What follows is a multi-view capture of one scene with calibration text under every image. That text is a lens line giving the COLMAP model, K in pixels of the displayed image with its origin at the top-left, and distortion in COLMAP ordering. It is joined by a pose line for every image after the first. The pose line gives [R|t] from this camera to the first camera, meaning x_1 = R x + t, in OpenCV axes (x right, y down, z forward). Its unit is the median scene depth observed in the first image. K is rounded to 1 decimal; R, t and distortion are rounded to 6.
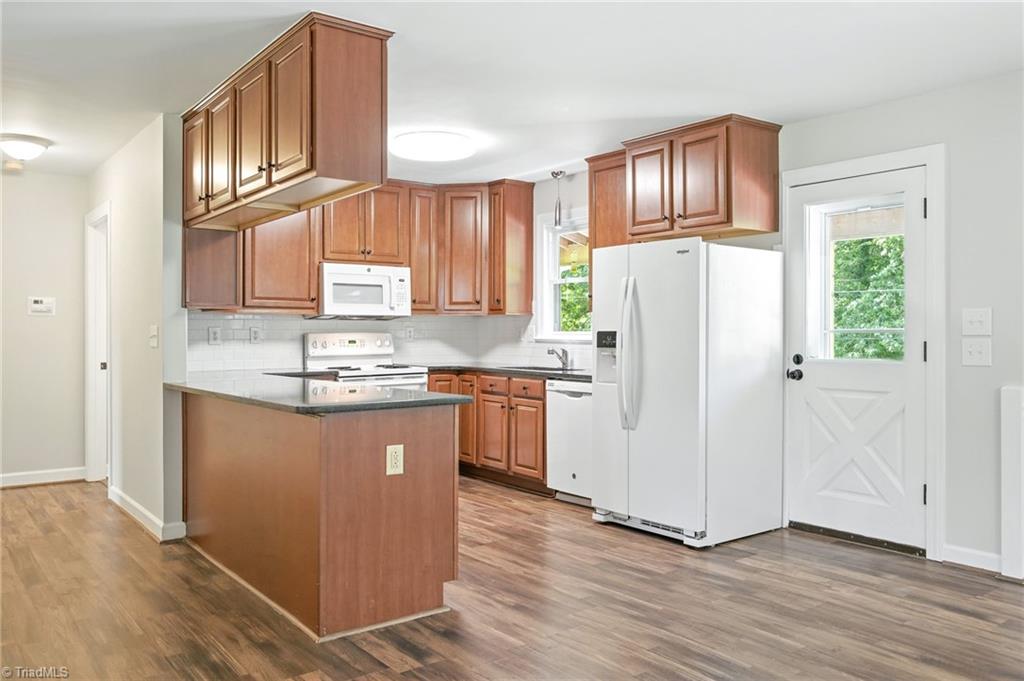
lens RADIAL K [[804.6, 0, 514.1], [0, 804.6, 333.8], [0, 0, 1]] dist [0.005249, 0.001470]
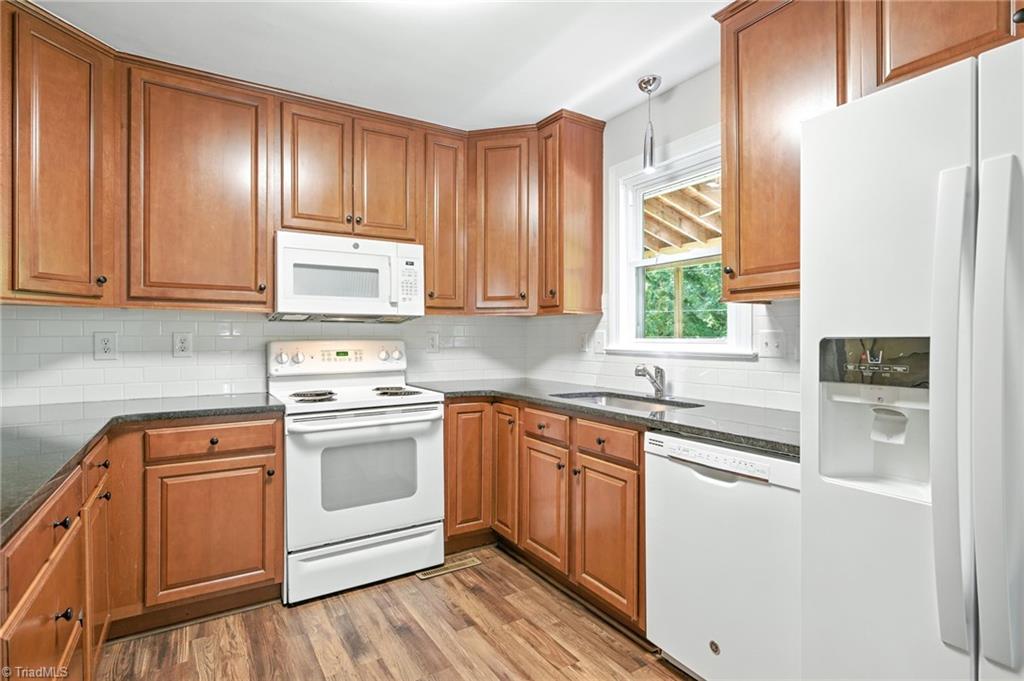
lens RADIAL K [[509.2, 0, 514.1], [0, 509.2, 339.4], [0, 0, 1]] dist [-0.002273, 0.000614]
pose [[0.995247, -0.001650, -0.097369, -0.012788], [0.001551, 0.999998, -0.001091, -0.002122], [0.097370, 0.000935, 0.995248, 0.722187]]
